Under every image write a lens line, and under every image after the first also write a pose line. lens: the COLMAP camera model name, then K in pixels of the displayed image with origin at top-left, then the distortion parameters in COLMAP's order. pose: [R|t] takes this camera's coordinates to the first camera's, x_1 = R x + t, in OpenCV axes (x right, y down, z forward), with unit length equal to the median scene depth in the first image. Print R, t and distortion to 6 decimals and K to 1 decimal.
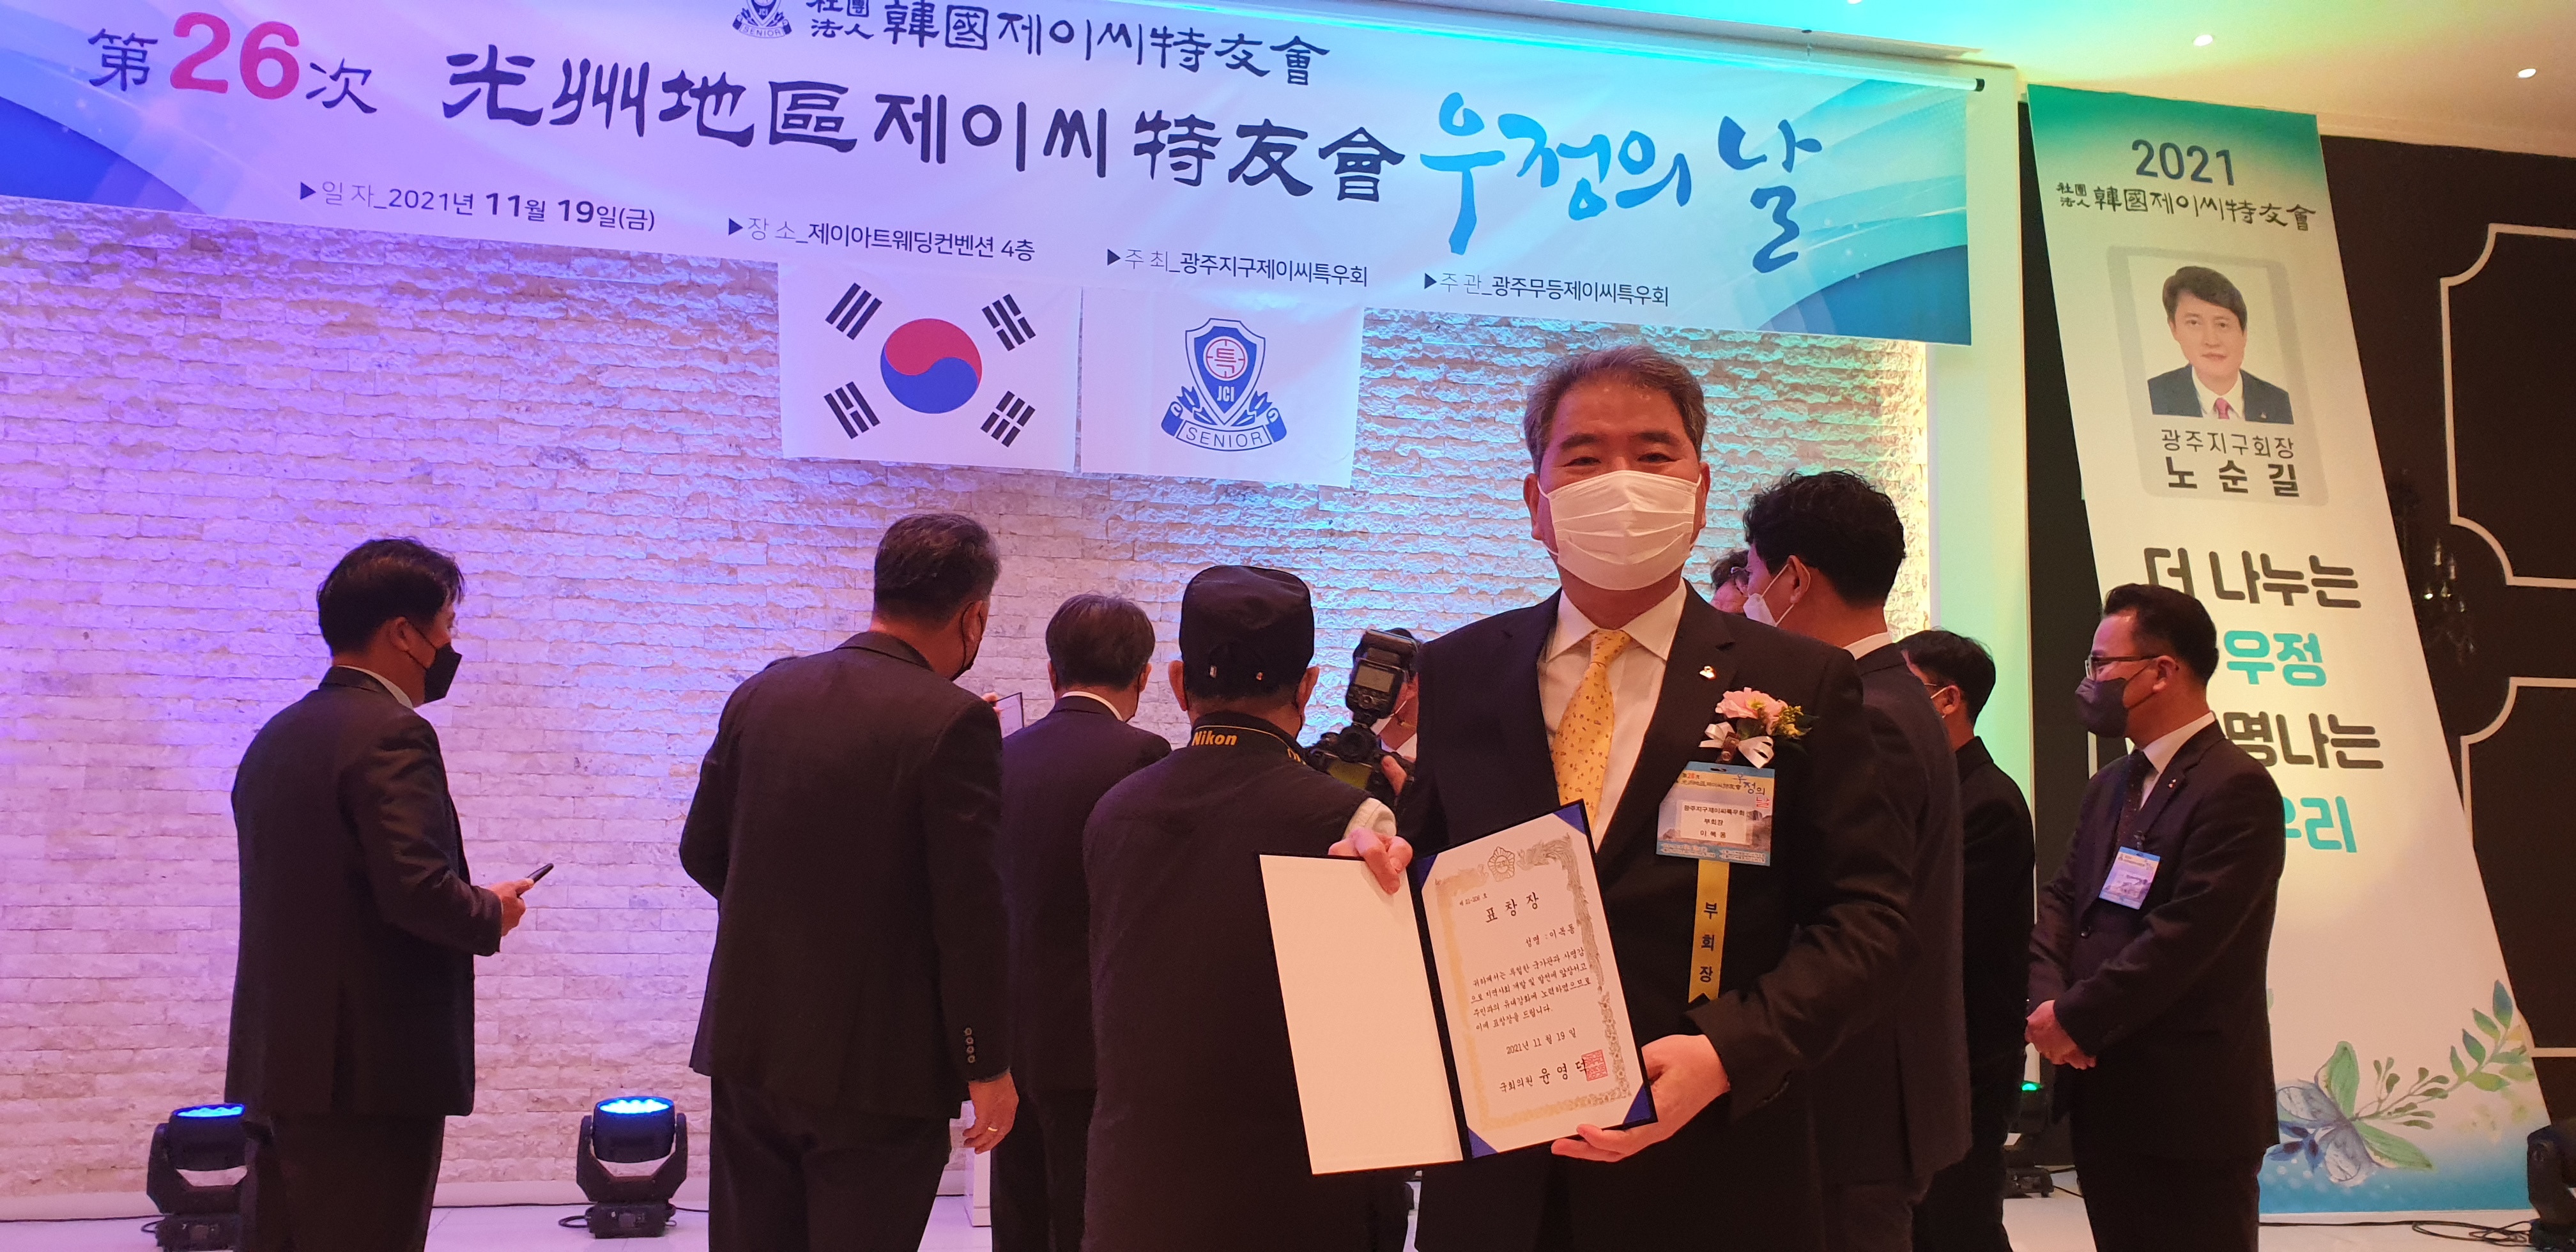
lens RADIAL K [[2262.5, 0, 1354.4], [0, 2262.5, 712.9], [0, 0, 1]] dist [-0.040792, -0.099360]
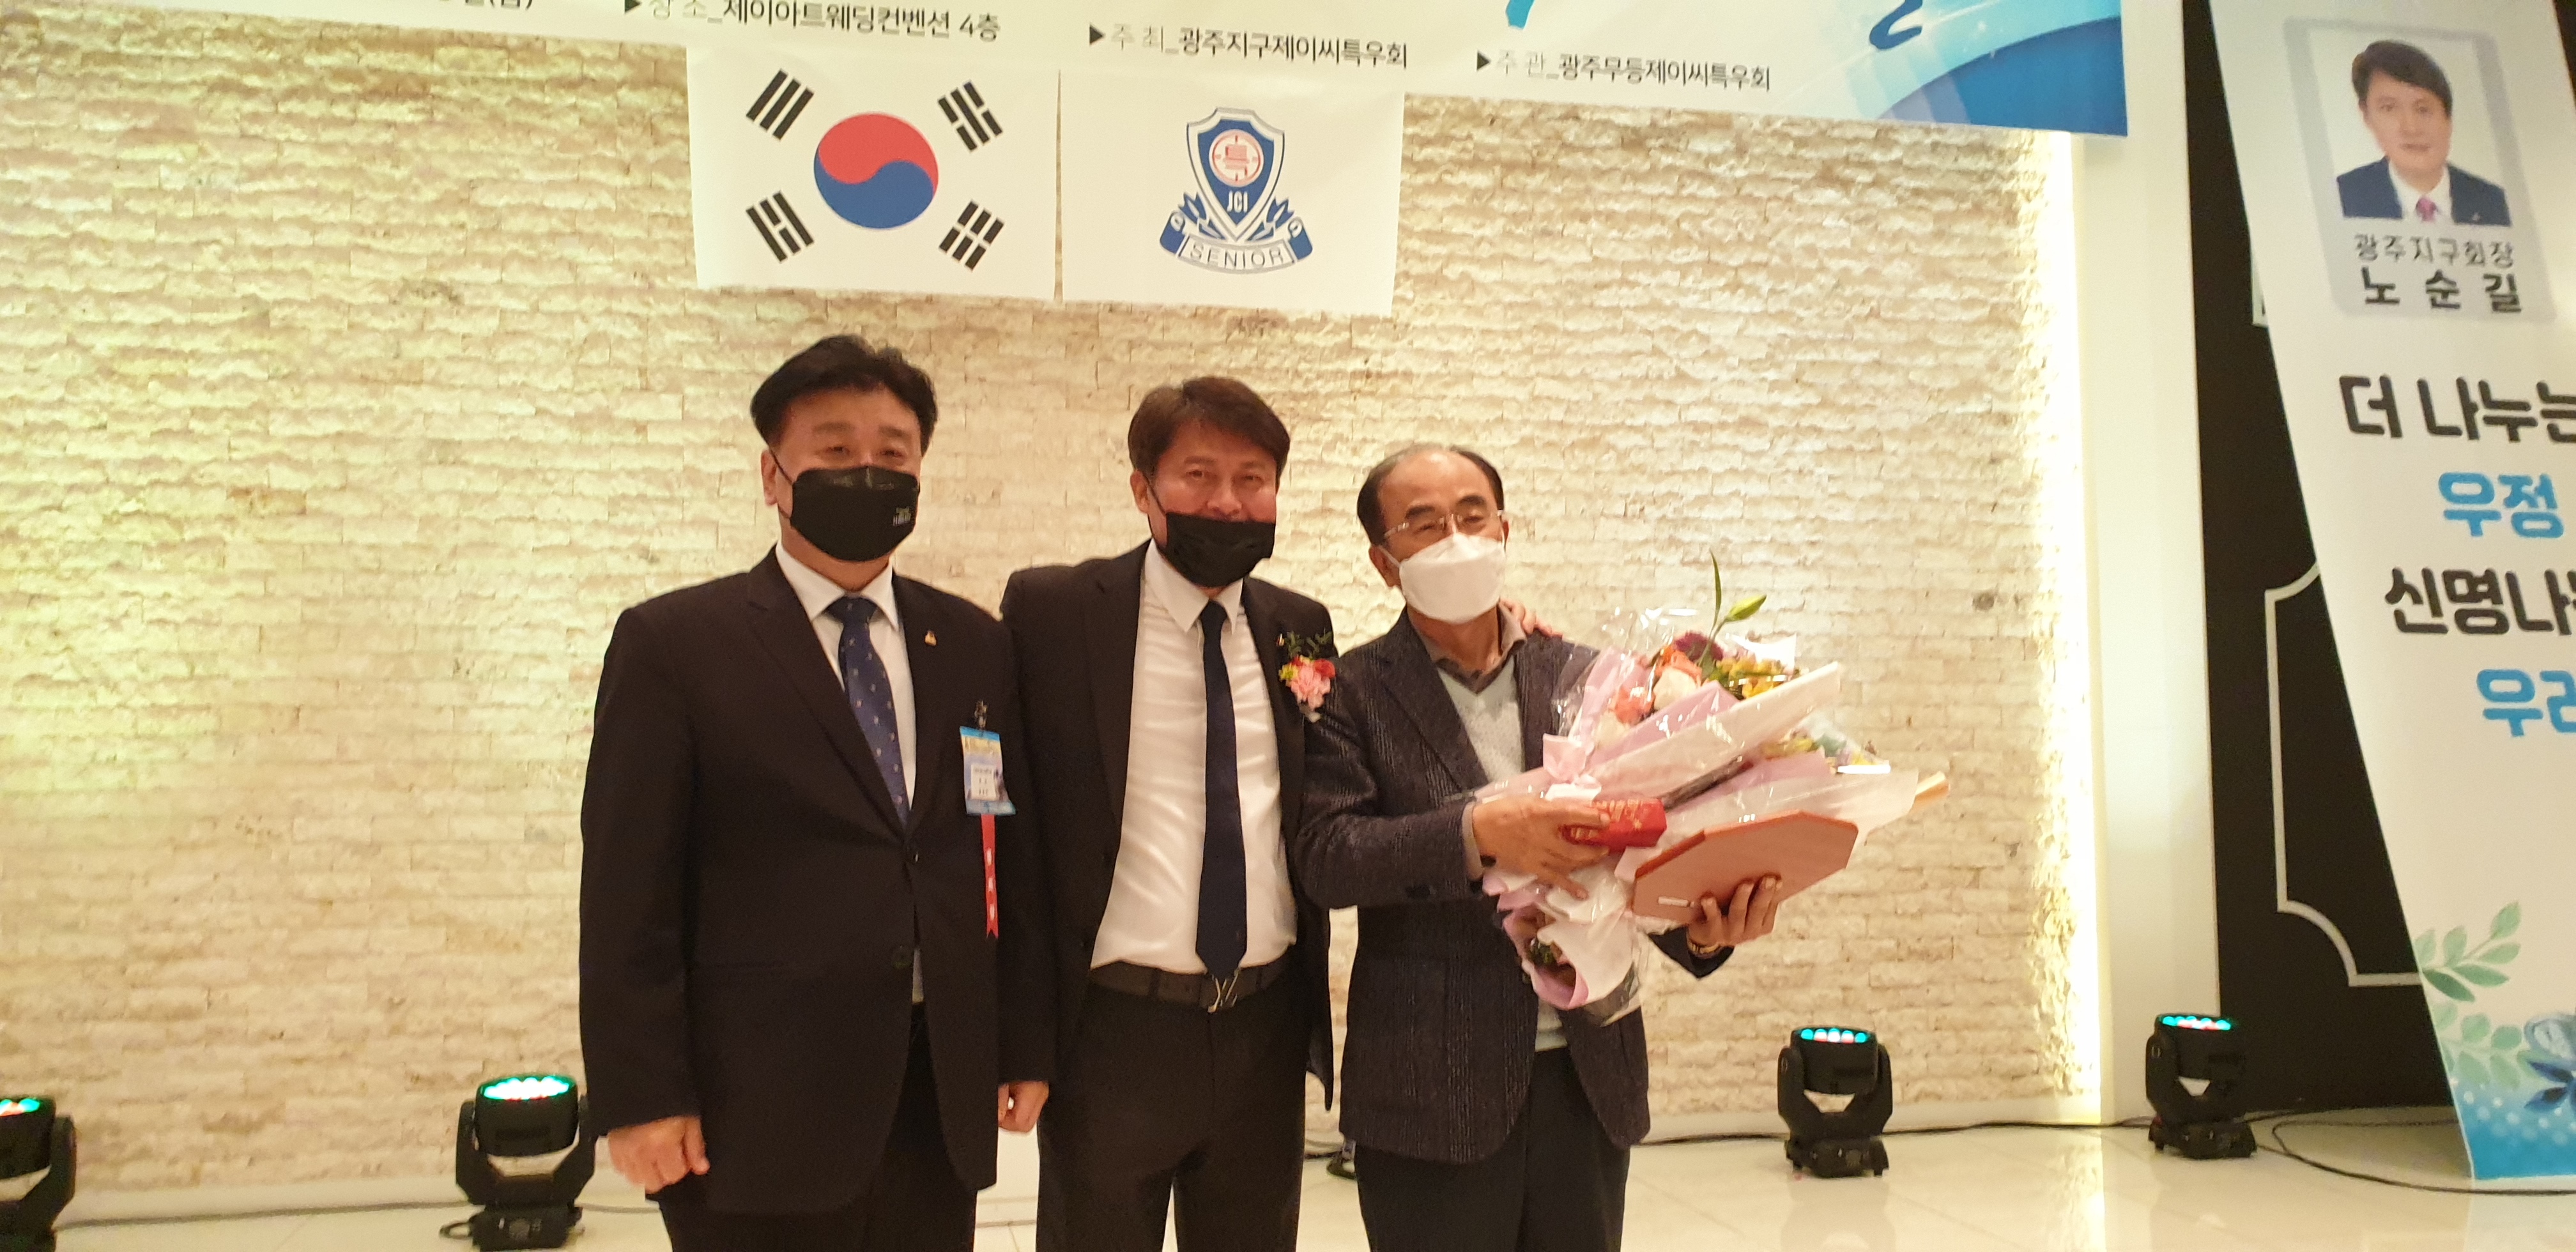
lens RADIAL K [[2262.5, 0, 1300.5], [0, 2262.5, 620.9], [0, 0, 1]] dist [-0.040792, -0.099360]
pose [[0.999418, -0.019183, -0.028190, -0.014049], [0.019213, 0.999815, 0.000798, 0.010426], [0.028170, -0.001340, 0.999602, 0.182792]]
